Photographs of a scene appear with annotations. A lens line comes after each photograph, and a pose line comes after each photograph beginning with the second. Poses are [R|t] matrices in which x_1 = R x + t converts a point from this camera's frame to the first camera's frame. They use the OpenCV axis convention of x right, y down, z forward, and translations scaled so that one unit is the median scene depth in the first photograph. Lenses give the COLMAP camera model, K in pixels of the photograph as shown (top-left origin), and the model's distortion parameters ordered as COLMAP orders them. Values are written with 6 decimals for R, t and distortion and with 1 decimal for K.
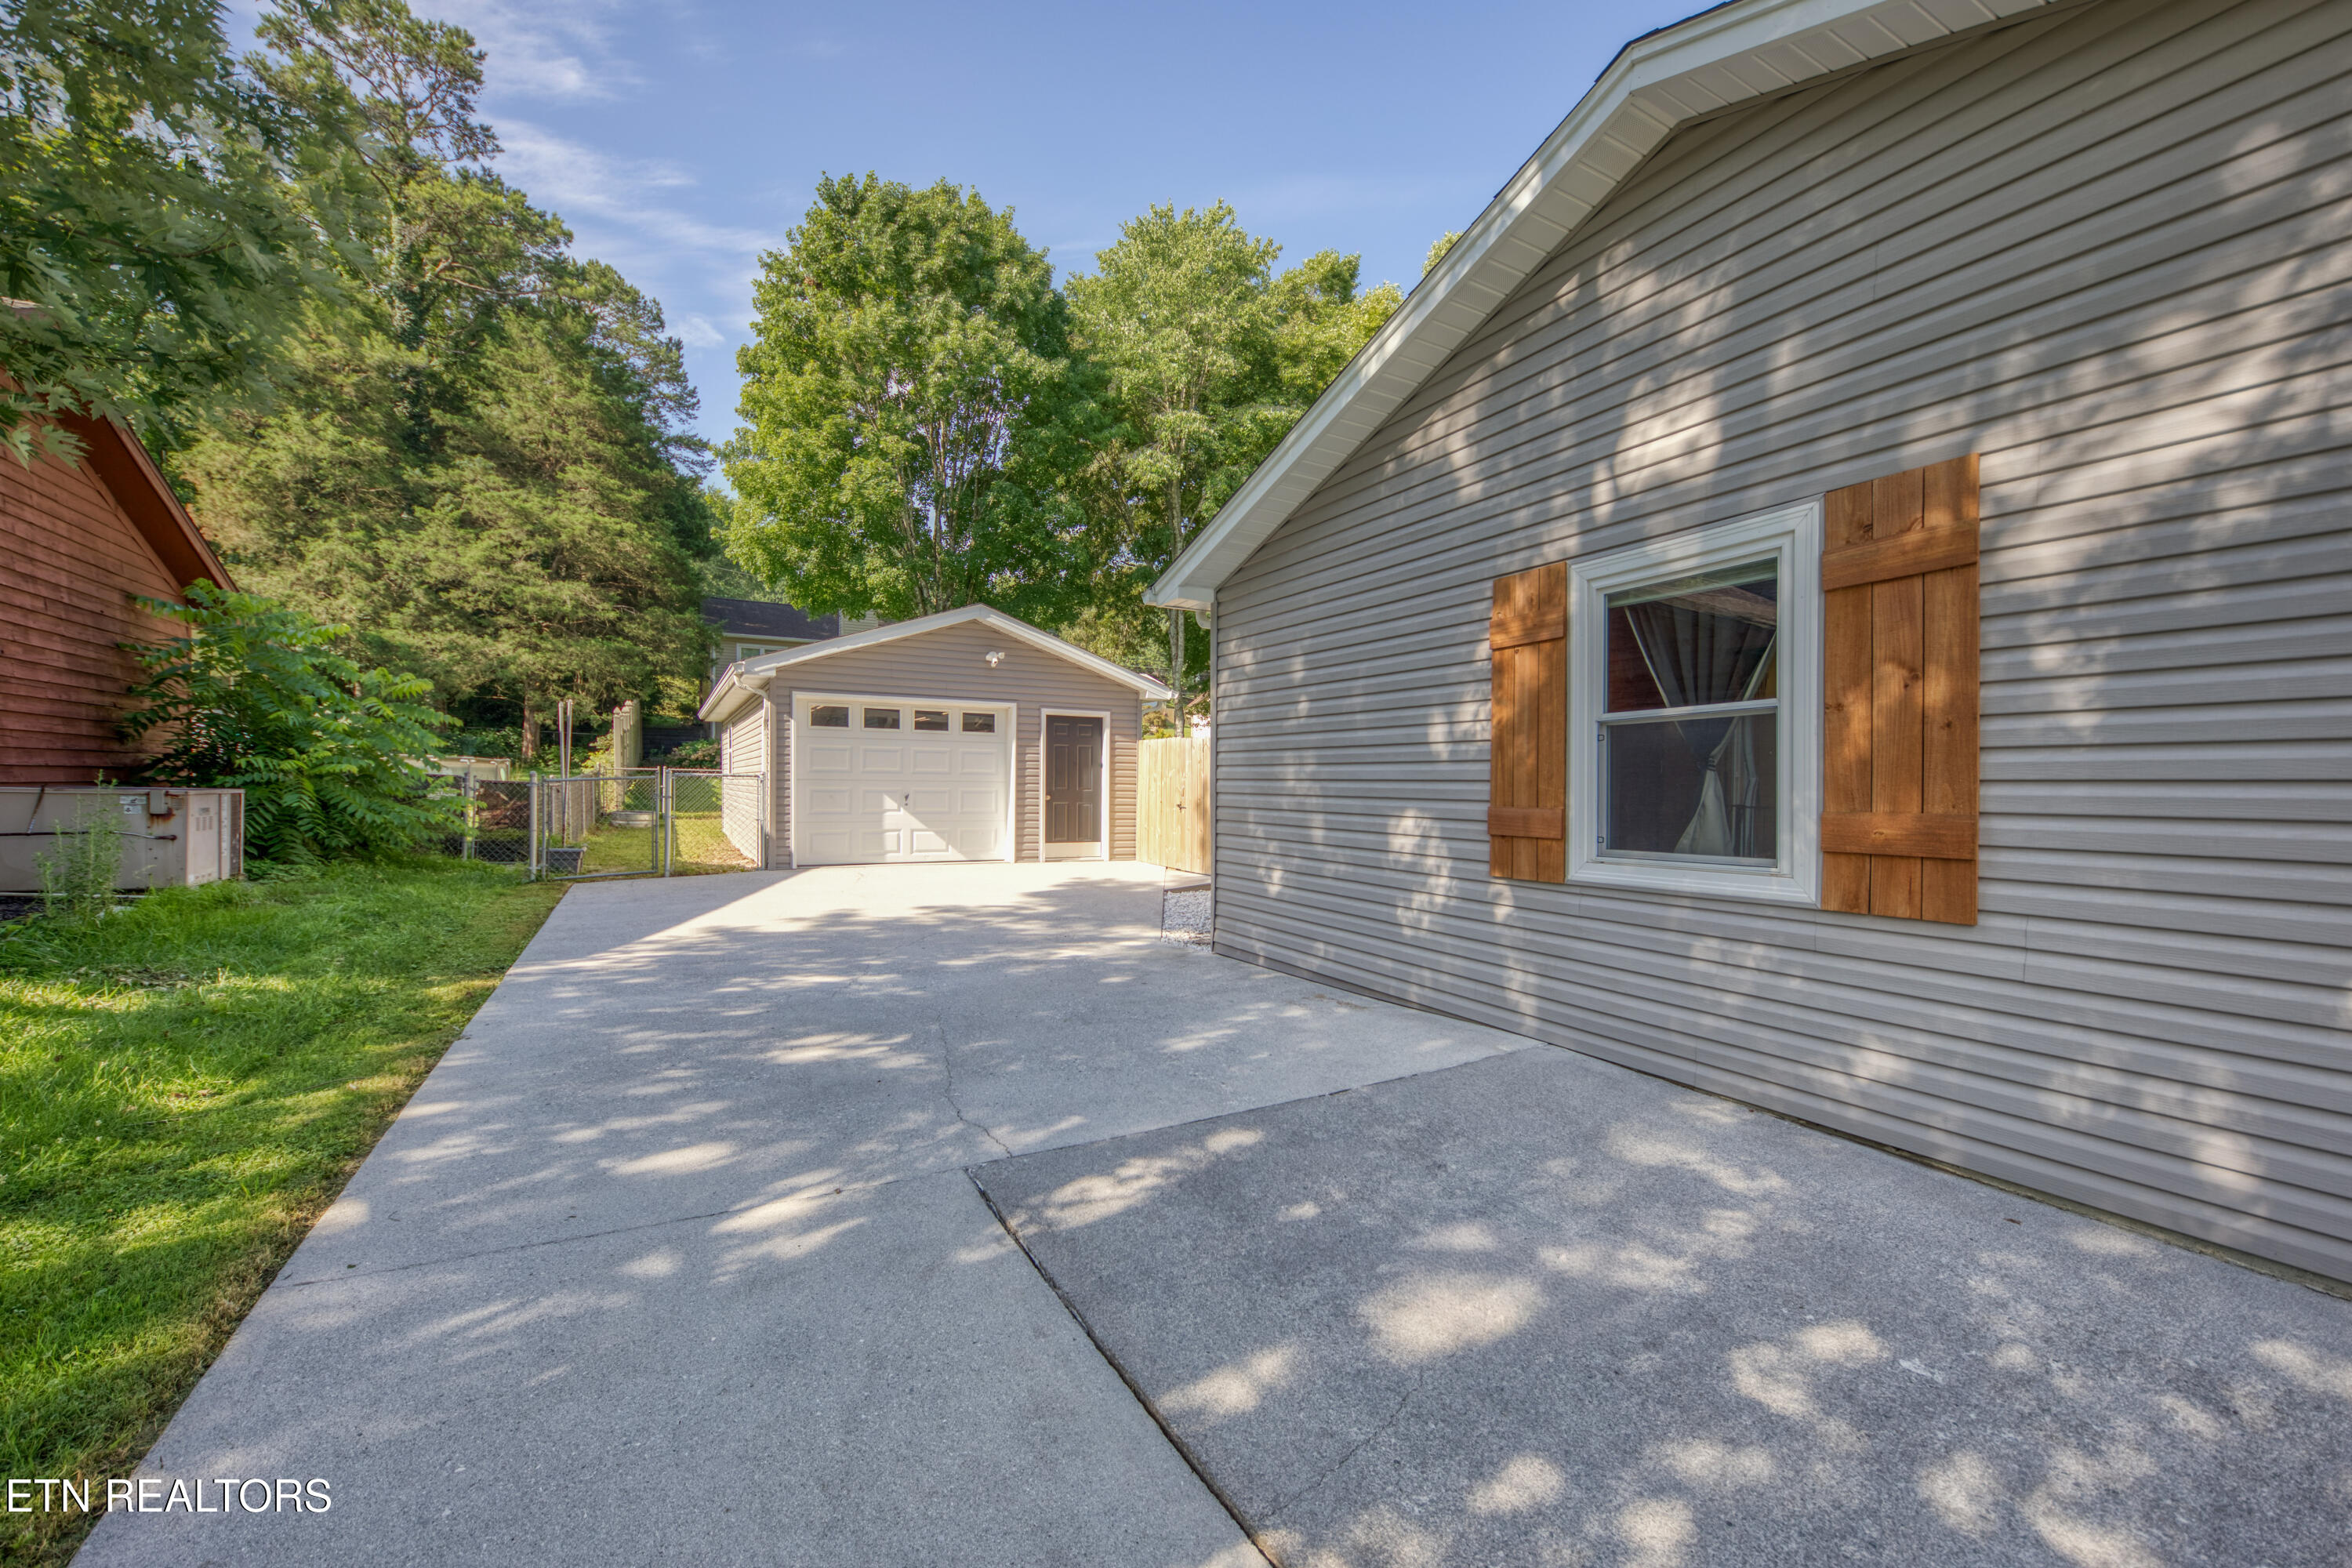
lens RADIAL K [[954.2, 0, 1189.8], [0, 954.2, 789.6], [0, 0, 1]] dist [-0.000749, -0.000407]
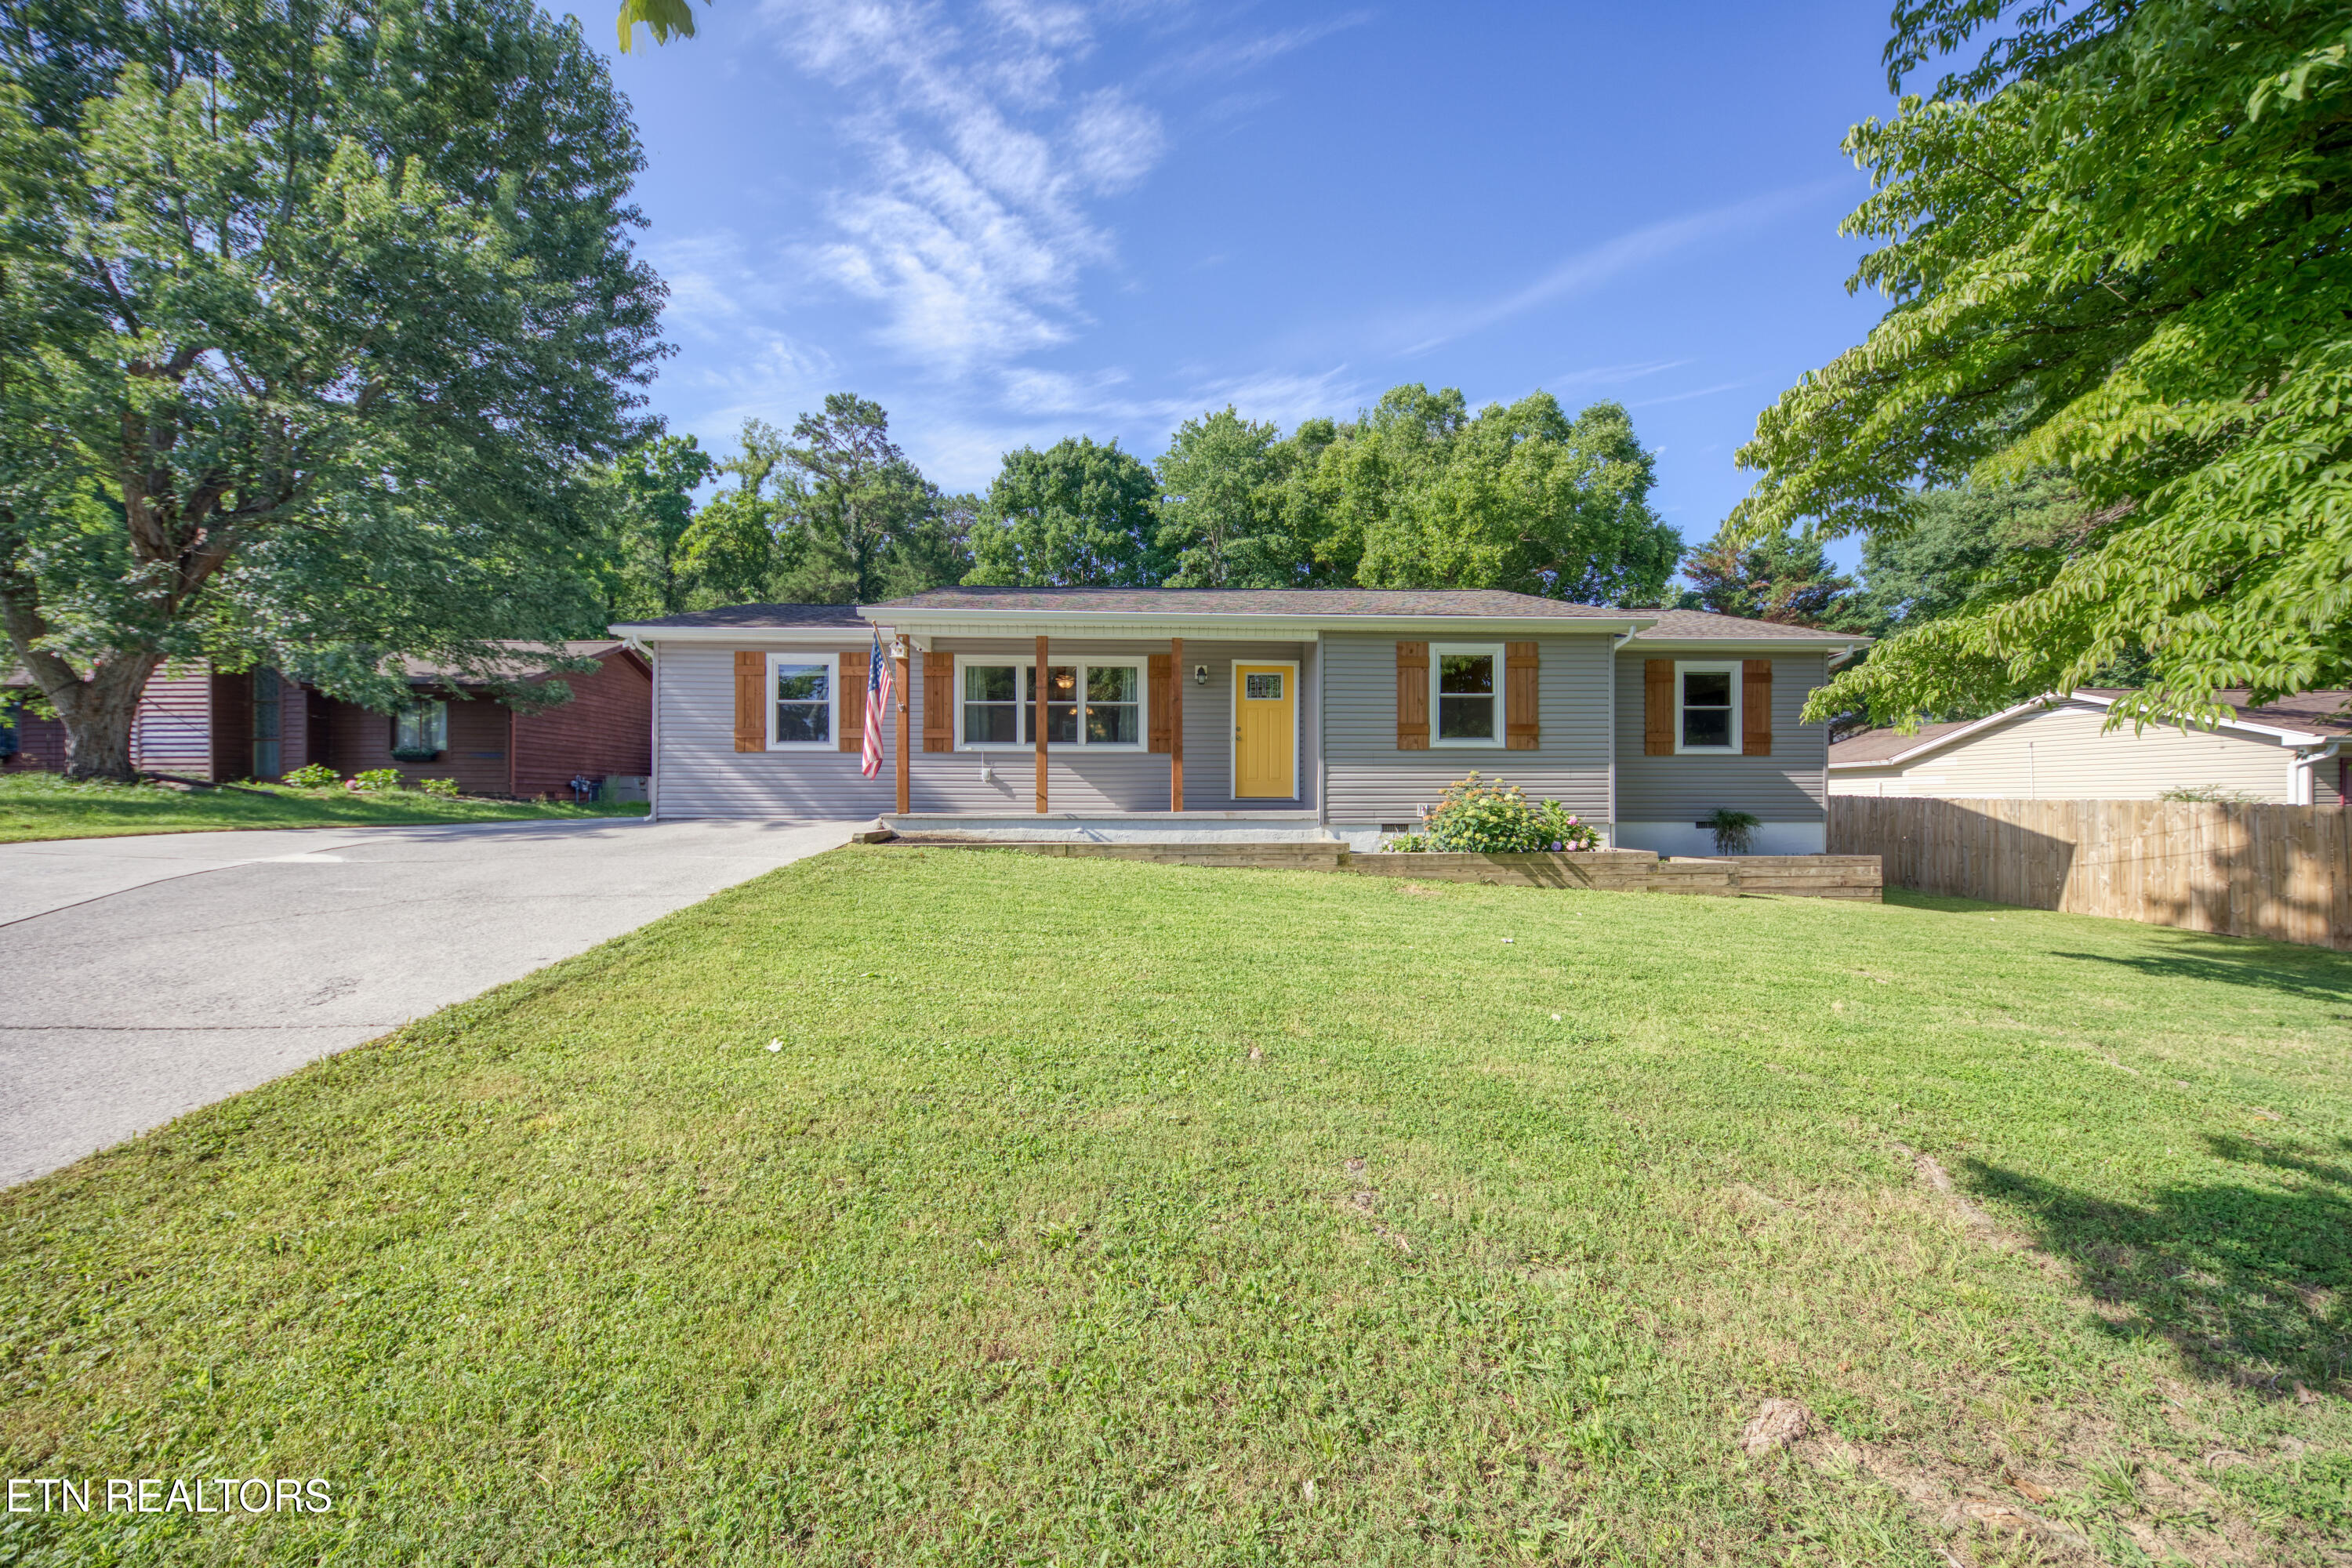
lens RADIAL K [[822.5, 0, 1178.5], [0, 822.5, 793.3], [0, 0, 1]] dist [0.010813, -0.006107]
pose [[0.895787, -0.018013, -0.444119, 0.601011], [0.008769, 0.999700, -0.022860, 0.043298], [0.444397, 0.016584, 0.895676, -0.247047]]
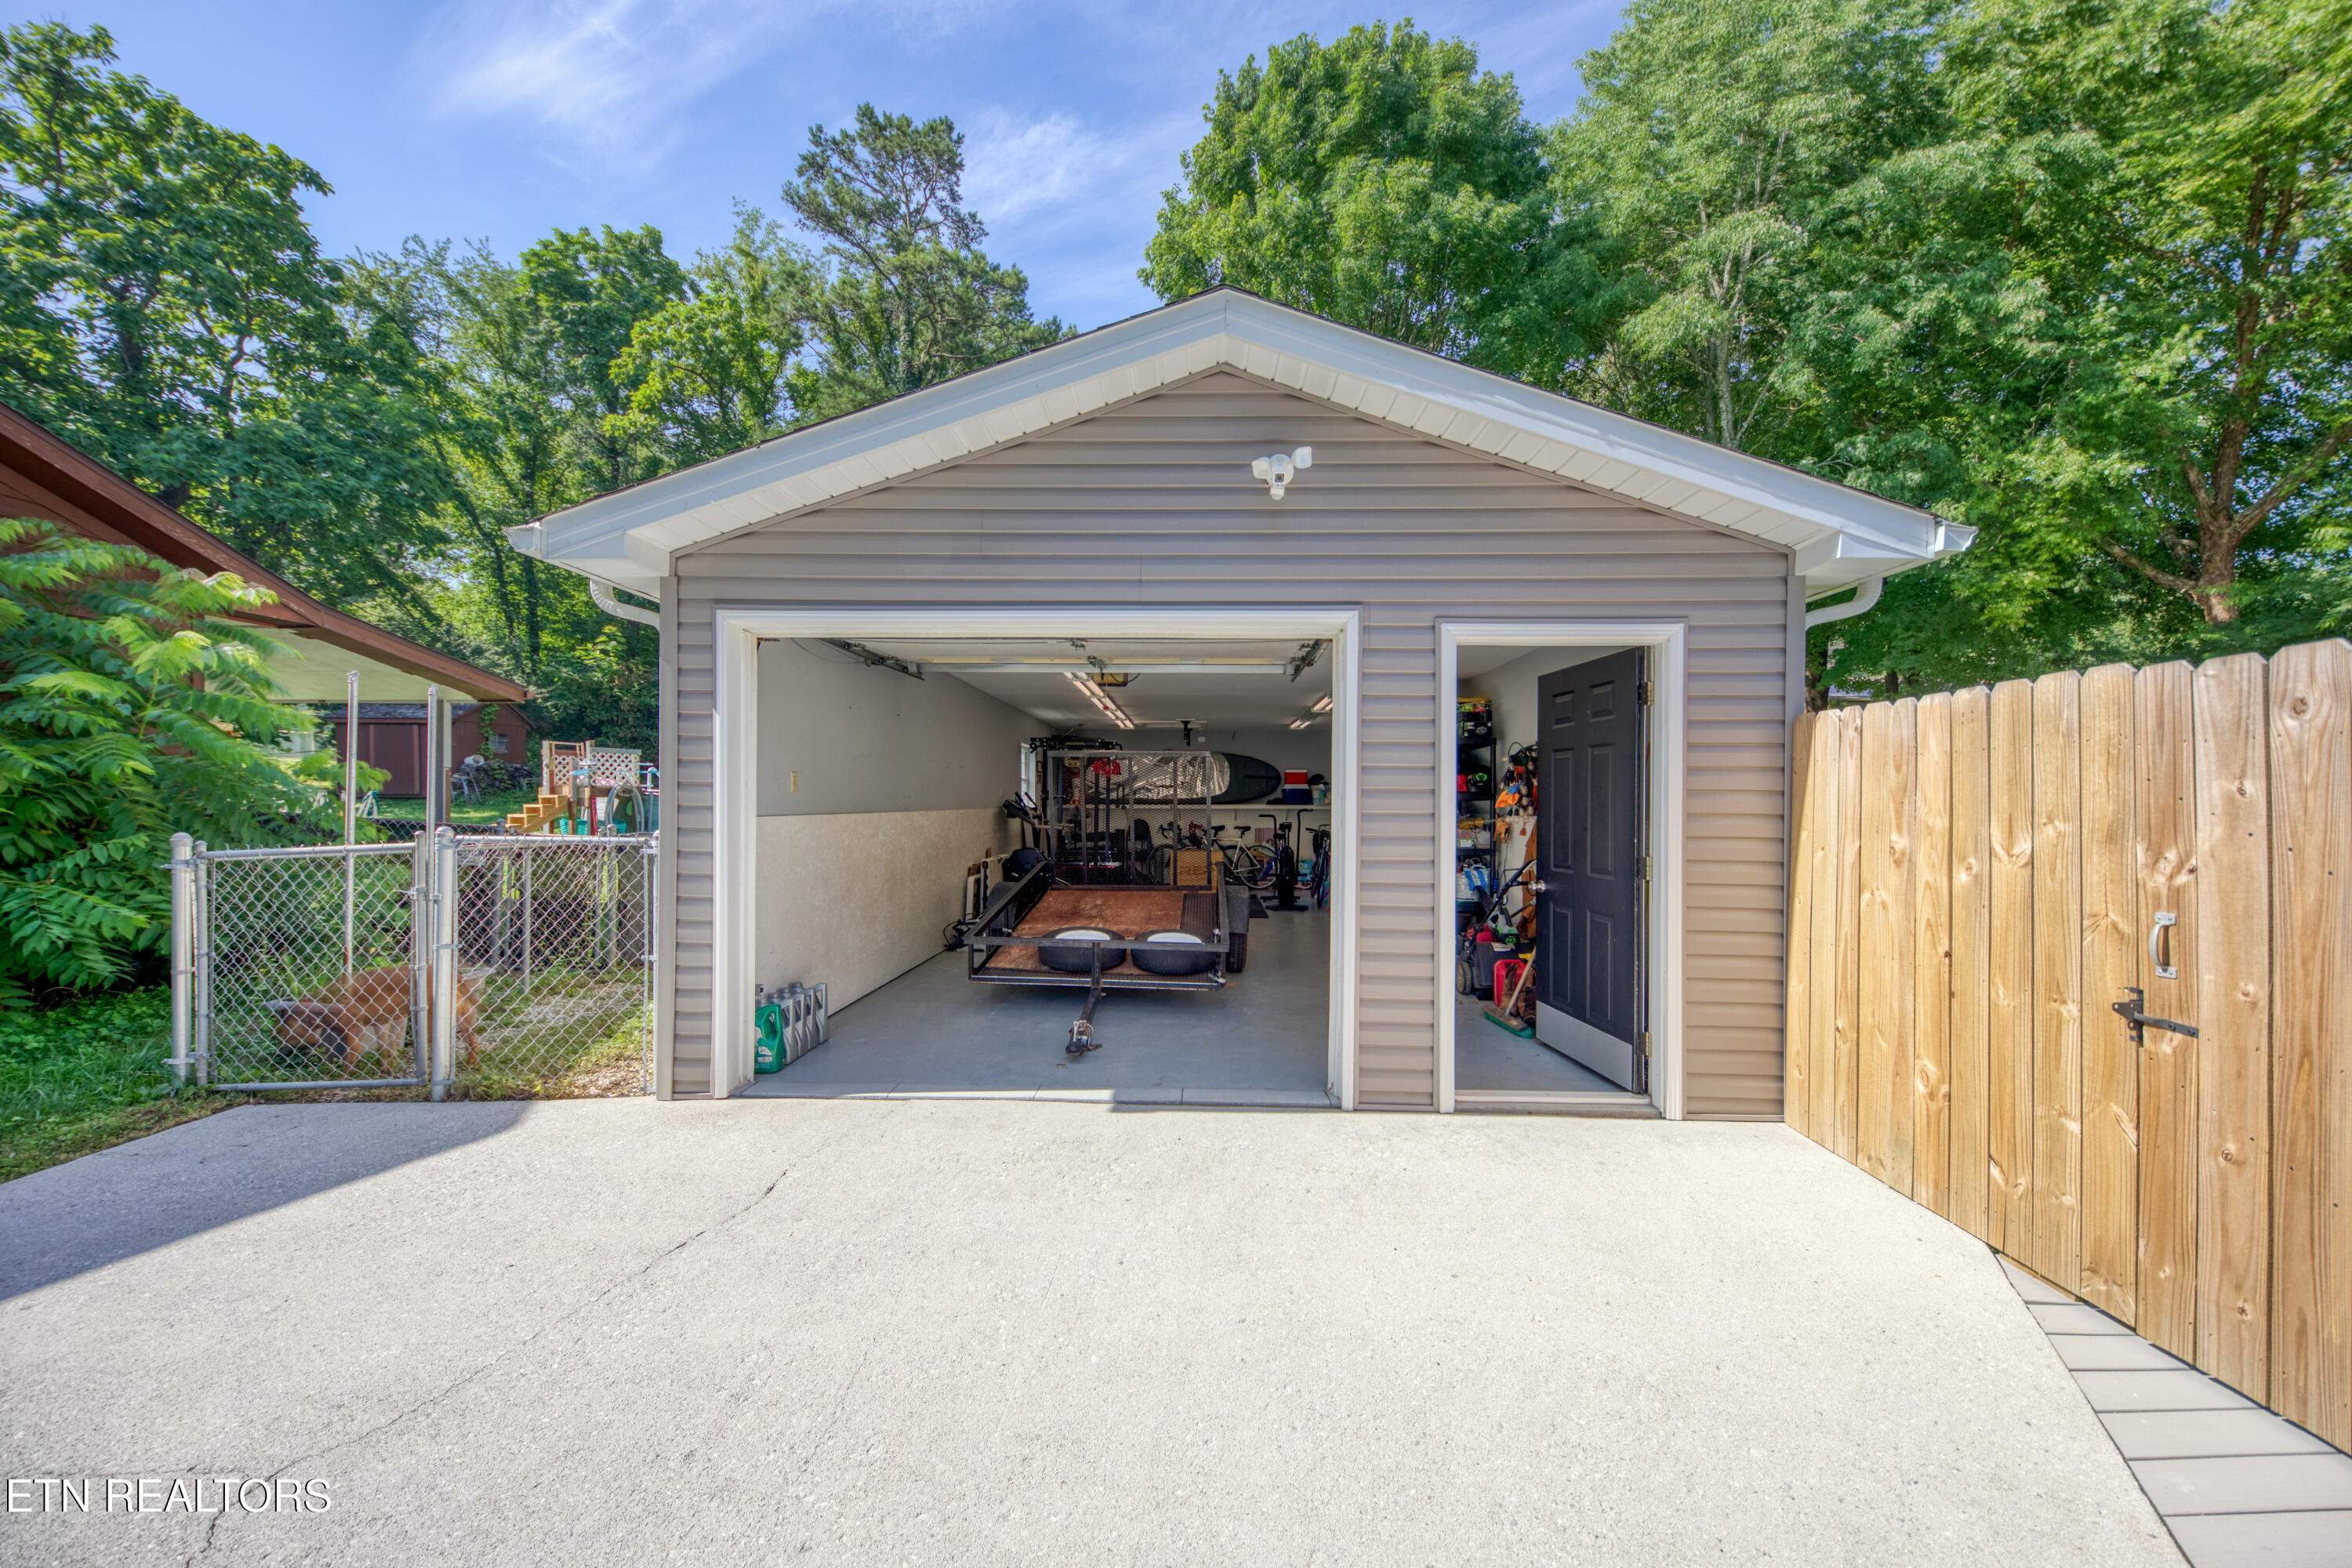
lens RADIAL K [[852.7, 0, 1173.5], [0, 852.7, 798.2], [0, 0, 1]] dist [0.002057, -0.003083]
pose [[0.856892, -0.006894, -0.515450, -0.043725], [-0.000714, 0.999894, -0.014560, -0.012073], [0.515496, 0.012845, 0.856796, 0.360872]]
